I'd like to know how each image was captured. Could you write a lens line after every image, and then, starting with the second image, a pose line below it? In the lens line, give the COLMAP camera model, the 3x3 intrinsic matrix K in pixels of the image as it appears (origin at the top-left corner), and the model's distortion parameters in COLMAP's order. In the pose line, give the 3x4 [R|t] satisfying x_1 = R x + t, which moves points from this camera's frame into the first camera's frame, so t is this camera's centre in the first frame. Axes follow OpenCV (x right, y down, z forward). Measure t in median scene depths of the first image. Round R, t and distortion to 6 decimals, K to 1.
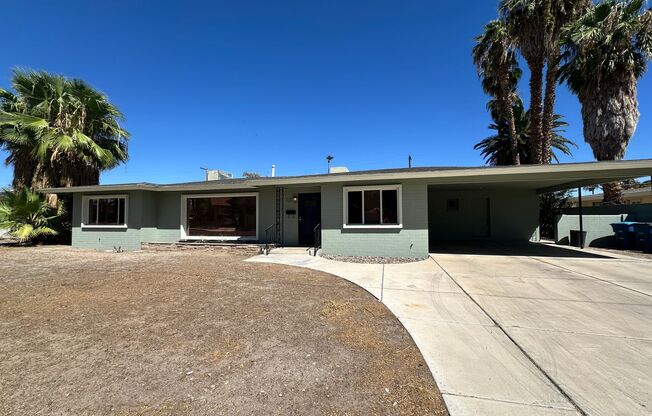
lens RADIAL K [[258.8, 0, 326.0], [0, 258.8, 208.0], [0, 0, 1]] dist [-0.000811, 0.000218]
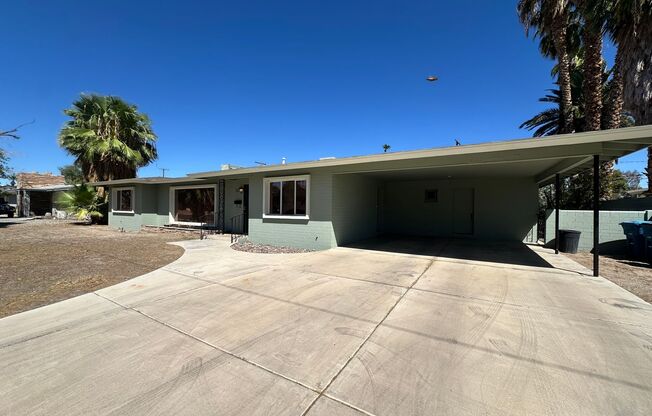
lens RADIAL K [[258.8, 0, 326.0], [0, 258.8, 208.0], [0, 0, 1]] dist [-0.000811, 0.000218]
pose [[0.957564, 0.017604, -0.287683, 0.466461], [-0.007756, 0.999345, 0.035337, -0.000216], [0.288116, -0.031606, 0.957074, 0.062430]]
